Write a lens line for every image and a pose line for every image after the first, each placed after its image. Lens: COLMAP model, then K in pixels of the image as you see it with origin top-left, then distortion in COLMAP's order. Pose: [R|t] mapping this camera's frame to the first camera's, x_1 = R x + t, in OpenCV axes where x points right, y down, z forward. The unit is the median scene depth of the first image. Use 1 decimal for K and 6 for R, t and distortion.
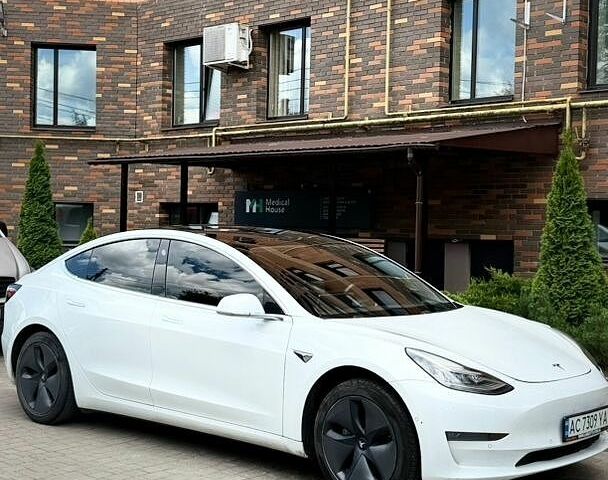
lens RADIAL K [[948.1, 0, 303.3], [0, 948.1, 235.7], [0, 0, 1]] dist [0.126398, 0.000000]
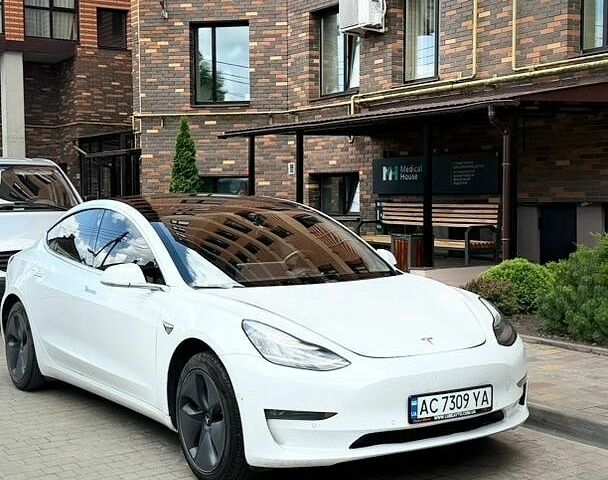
lens RADIAL K [[948.1, 0, 301.1], [0, 948.1, 238.3], [0, 0, 1]] dist [0.126398, 0.000000]
pose [[0.967023, -0.014330, -0.254287, 0.115889], [0.022905, 0.999263, 0.030794, 0.003179], [0.253659, -0.035603, 0.966638, 0.033437]]
